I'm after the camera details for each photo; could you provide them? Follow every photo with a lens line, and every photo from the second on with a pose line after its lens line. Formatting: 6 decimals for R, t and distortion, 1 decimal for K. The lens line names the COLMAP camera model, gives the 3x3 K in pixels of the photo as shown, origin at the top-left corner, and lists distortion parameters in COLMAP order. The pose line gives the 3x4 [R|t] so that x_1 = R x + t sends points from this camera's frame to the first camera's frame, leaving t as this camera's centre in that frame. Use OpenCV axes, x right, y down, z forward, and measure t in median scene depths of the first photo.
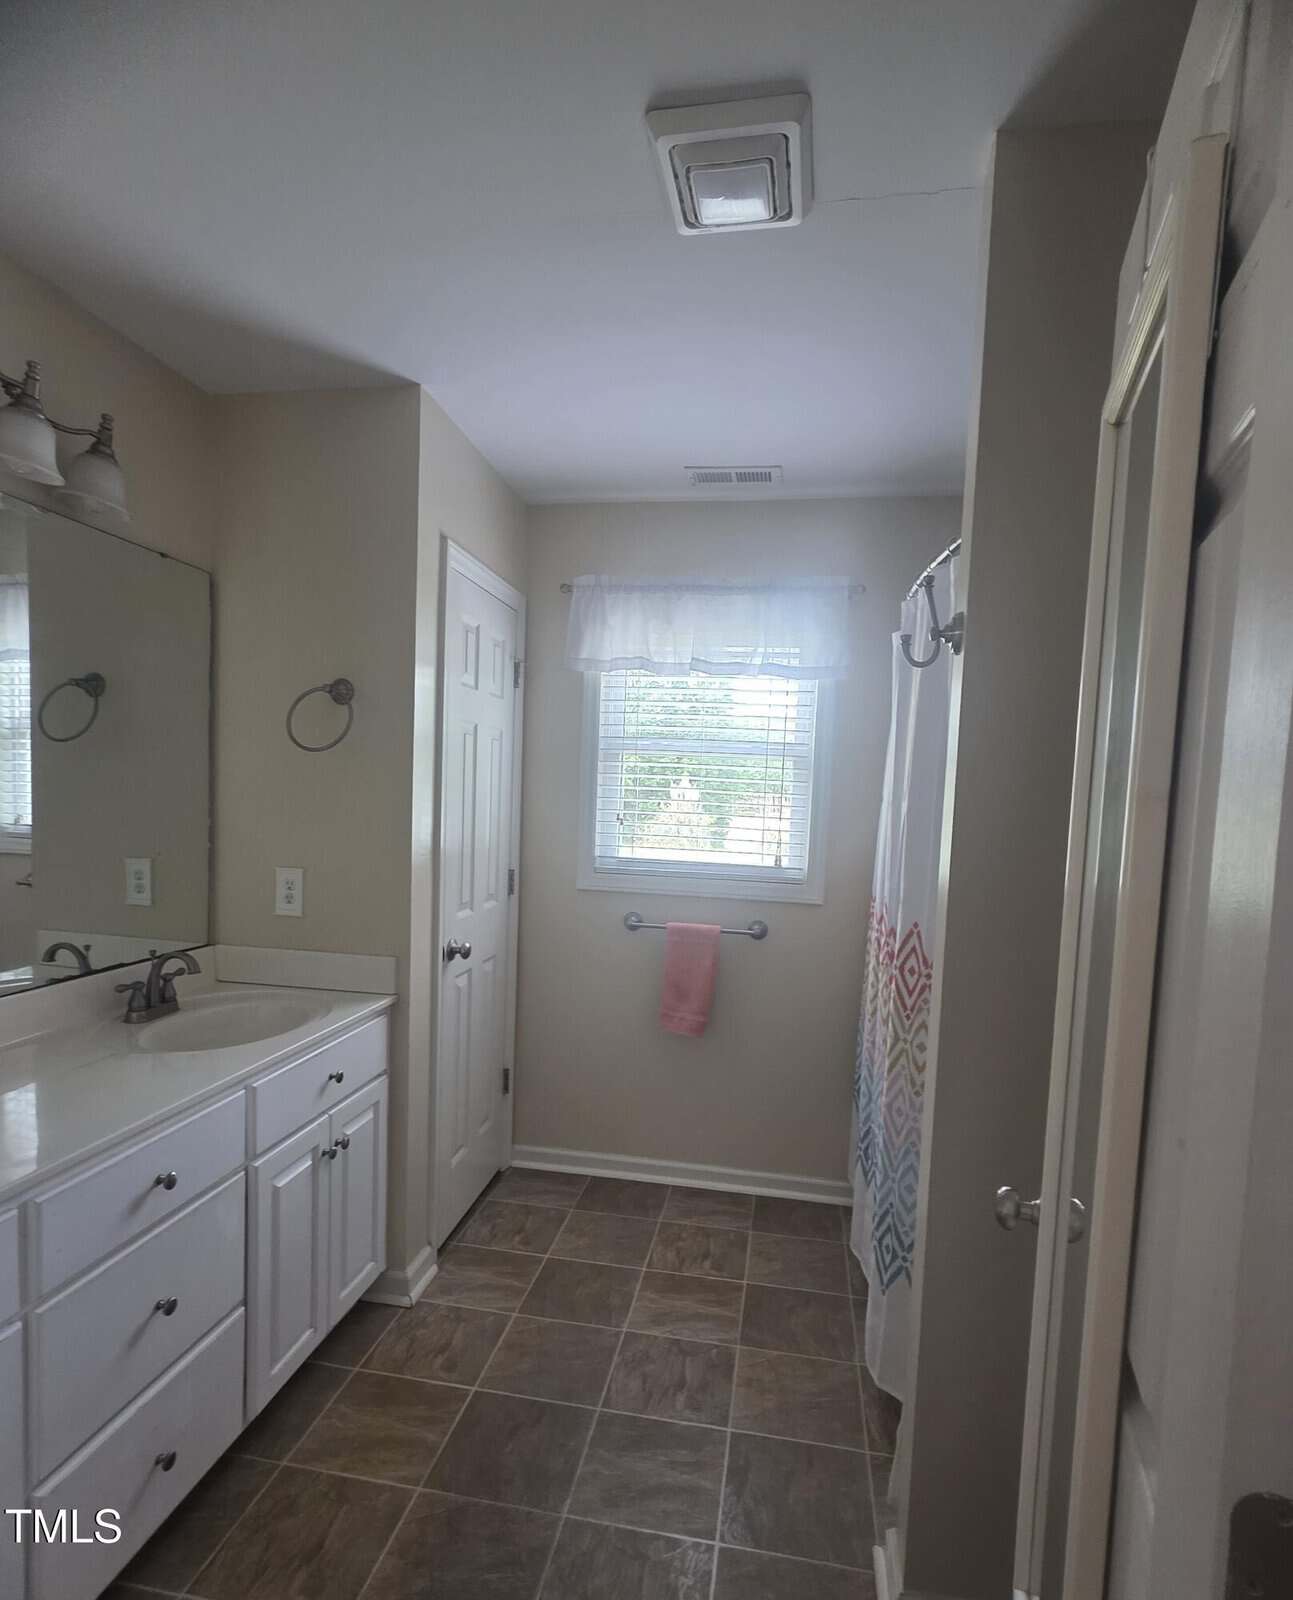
lens RADIAL K [[872.2, 0, 646.5], [0, 872.2, 800.0], [0, 0, 1]] dist [0.000005, -0.000006]
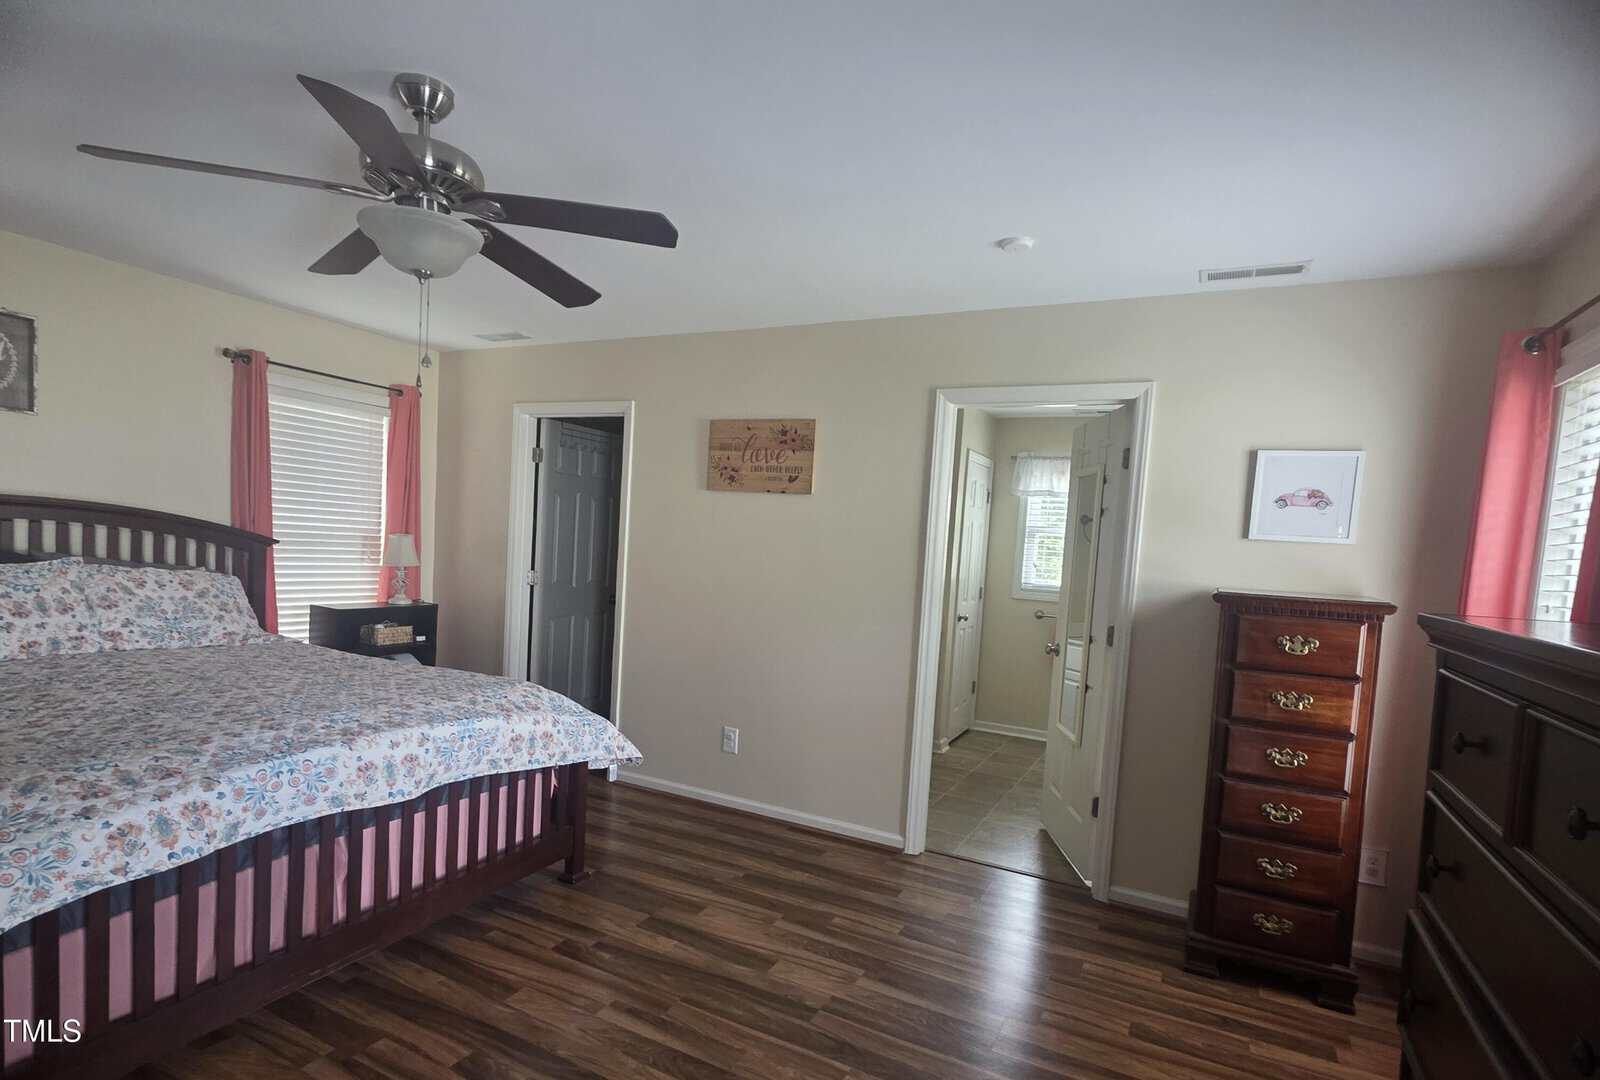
lens RADIAL K [[801.5, 0, 800.0], [0, 801.5, 540.0], [0, 0, 1]] dist [-0.000318, -0.000006]
pose [[0.953534, 0.042398, -0.298286, 0.002833], [-0.047806, 0.998798, -0.010855, 0.005295], [0.297467, 0.024610, 0.954415, -1.025237]]
